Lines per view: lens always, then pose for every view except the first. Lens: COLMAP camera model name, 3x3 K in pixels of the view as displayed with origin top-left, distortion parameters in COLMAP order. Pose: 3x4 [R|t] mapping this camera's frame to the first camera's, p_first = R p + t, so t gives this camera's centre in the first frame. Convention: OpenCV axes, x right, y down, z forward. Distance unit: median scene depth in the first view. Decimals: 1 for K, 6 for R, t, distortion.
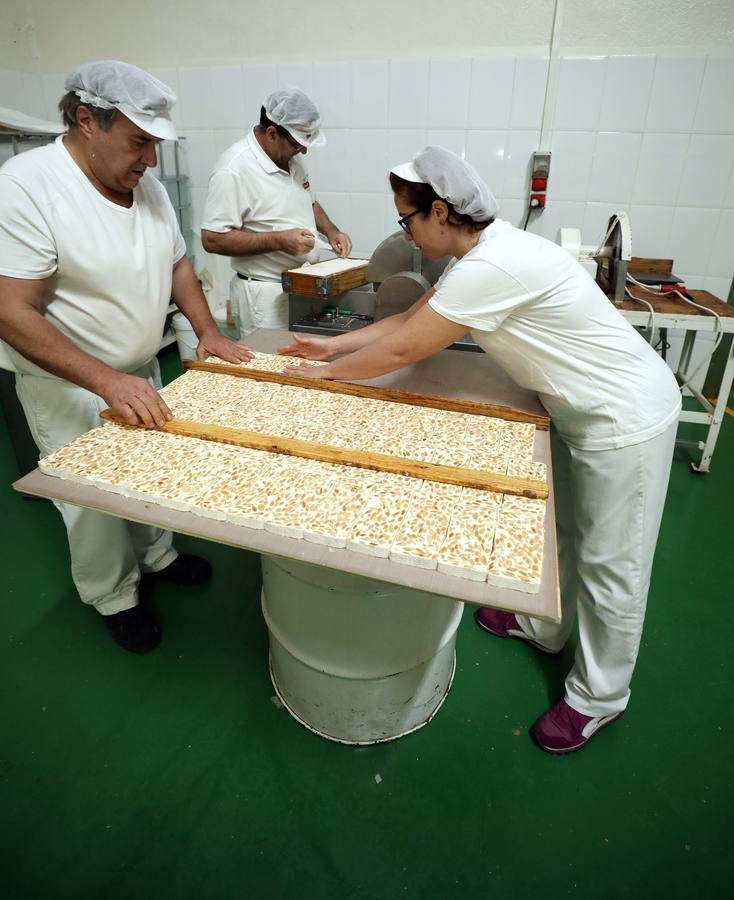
lens RADIAL K [[533.6, 0, 367.0], [0, 533.6, 450.0], [0, 0, 1]] dist [-0.099832, 0.000388]
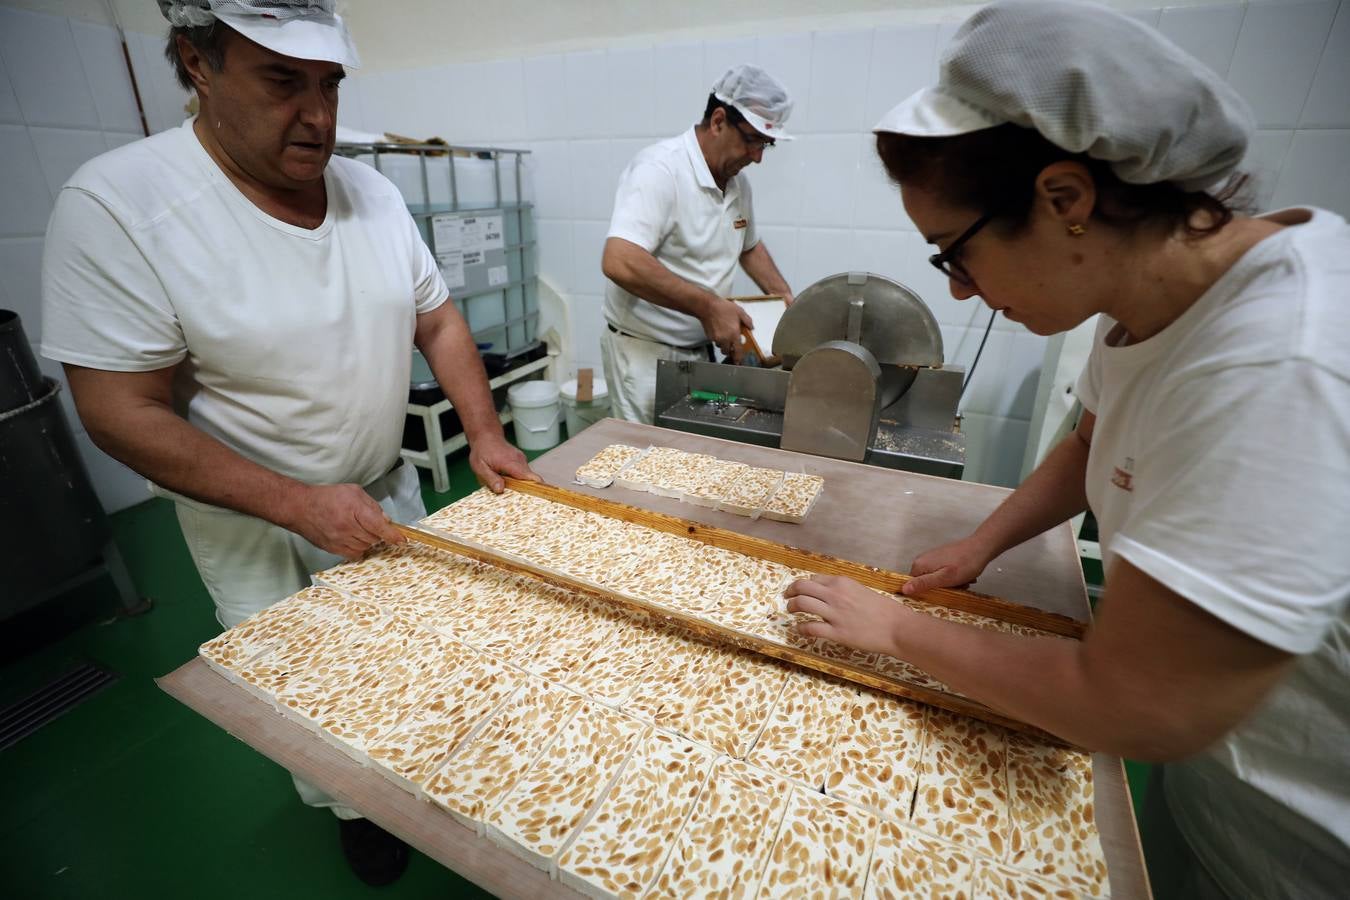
lens RADIAL K [[617.7, 0, 675.0], [0, 617.7, 450.0], [0, 0, 1]] dist [-0.050581, 0.013813]
pose [[0.988777, 0.032774, -0.145760, -0.005783], [-0.050821, 0.991244, -0.121867, -0.109033], [0.140490, 0.127907, 0.981785, 0.267763]]
